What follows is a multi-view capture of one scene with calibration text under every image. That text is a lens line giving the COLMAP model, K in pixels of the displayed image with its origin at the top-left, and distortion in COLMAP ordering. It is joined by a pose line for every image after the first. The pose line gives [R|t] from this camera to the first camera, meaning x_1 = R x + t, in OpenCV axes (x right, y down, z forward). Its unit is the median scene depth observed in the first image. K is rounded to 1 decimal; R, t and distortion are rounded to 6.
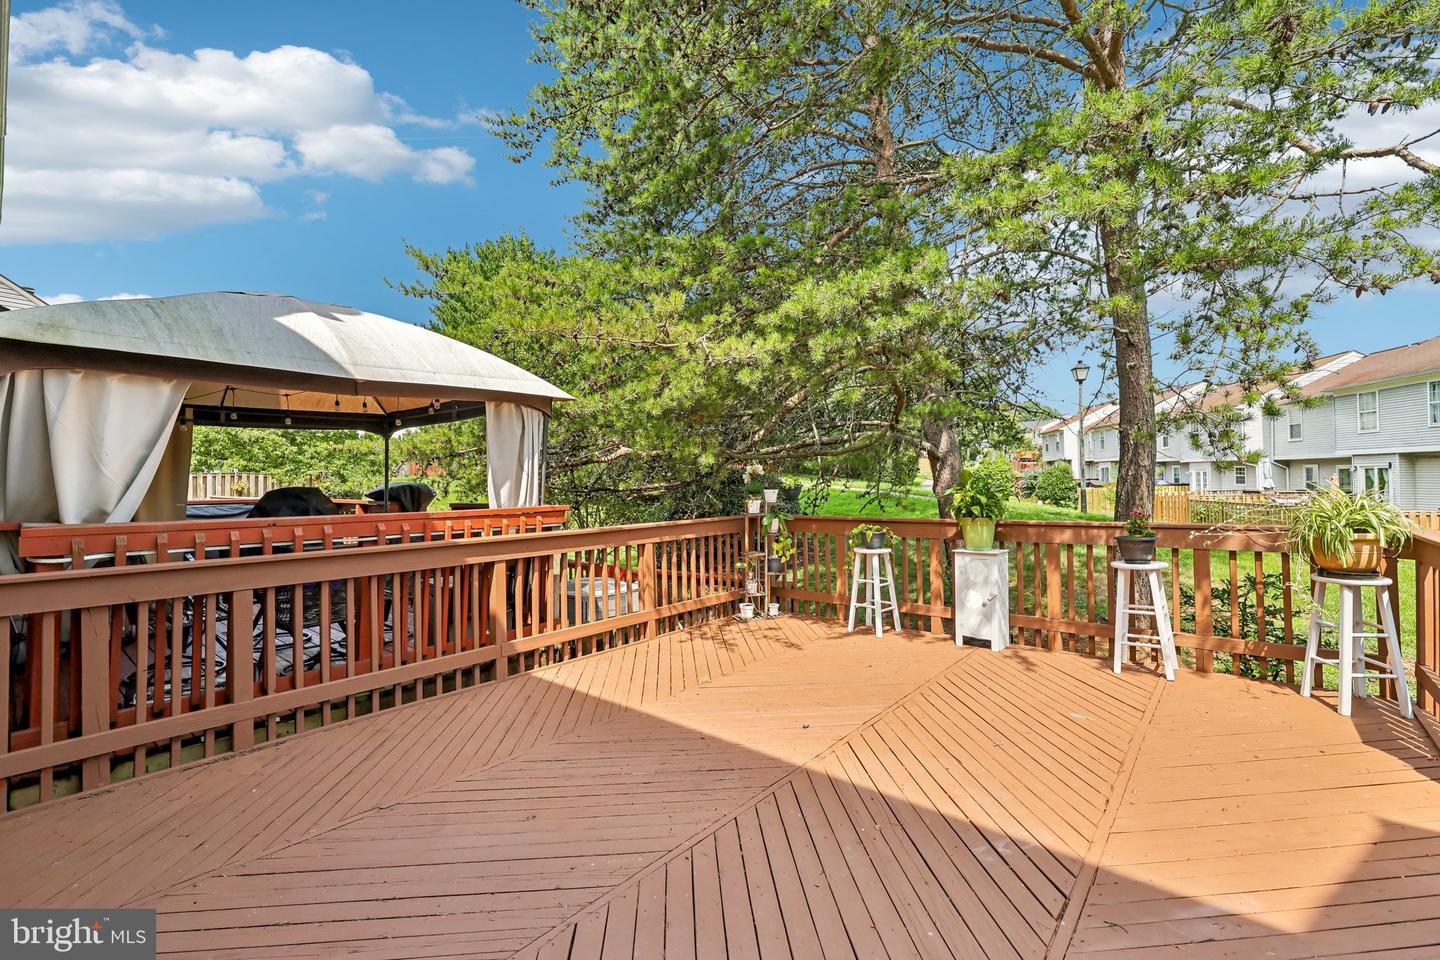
lens RADIAL K [[621.2, 0, 720.0], [0, 621.2, 480.0], [0, 0, 1]] dist [0.001885, 0.000266]
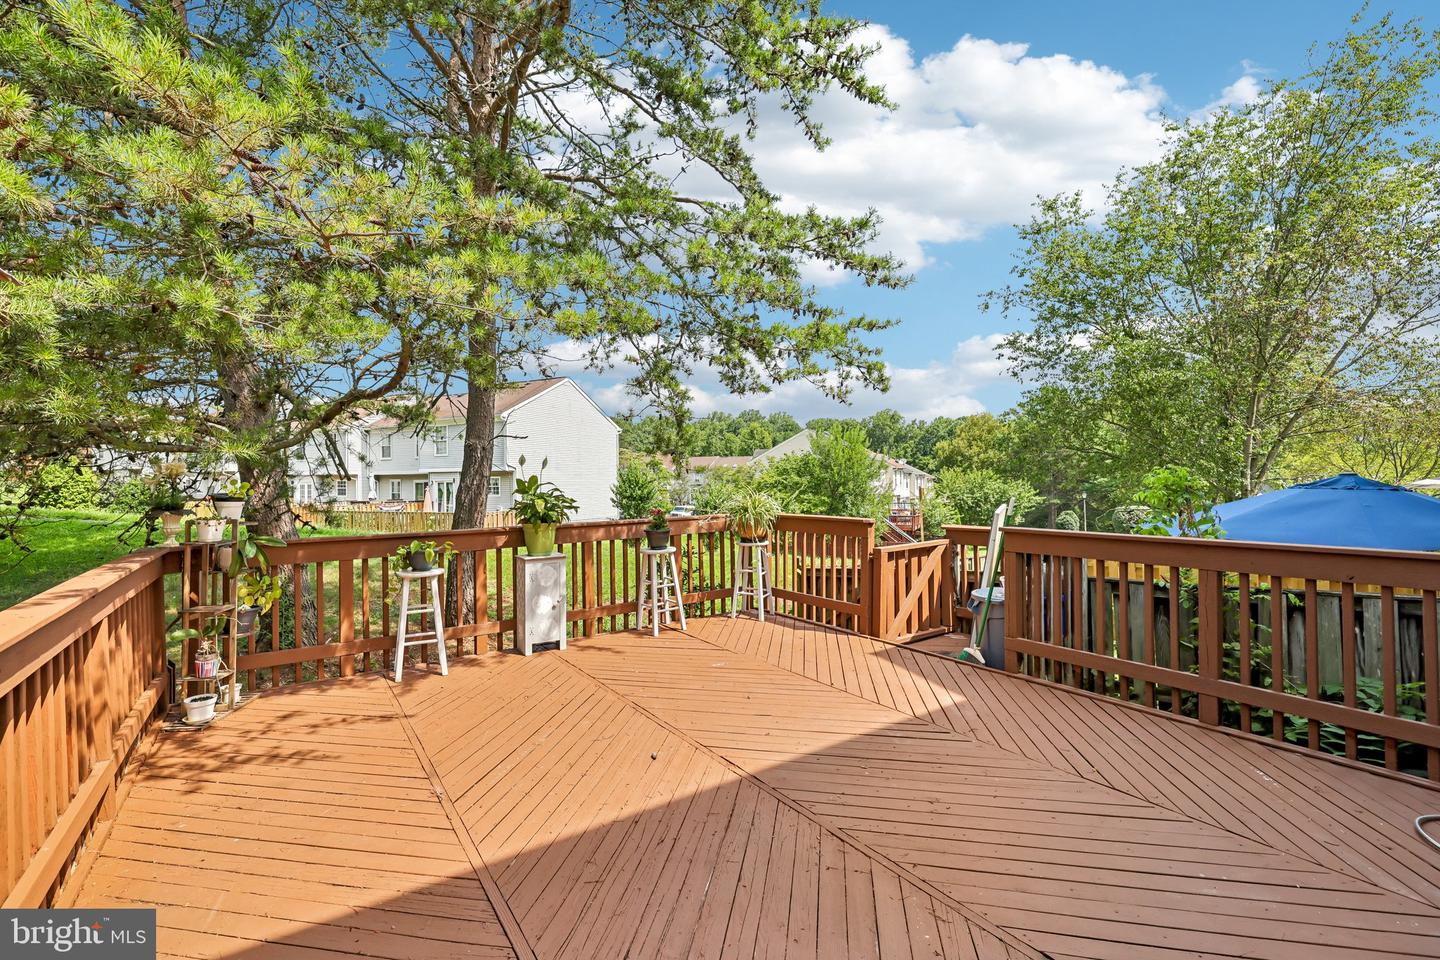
lens RADIAL K [[621.2, 0, 720.0], [0, 621.2, 480.0], [0, 0, 1]] dist [0.001885, 0.000266]
pose [[0.271667, 0.010796, 0.962331, -0.477526], [0.010957, 0.999838, -0.014310, 0.008966], [-0.962329, 0.014431, 0.271505, 0.451835]]
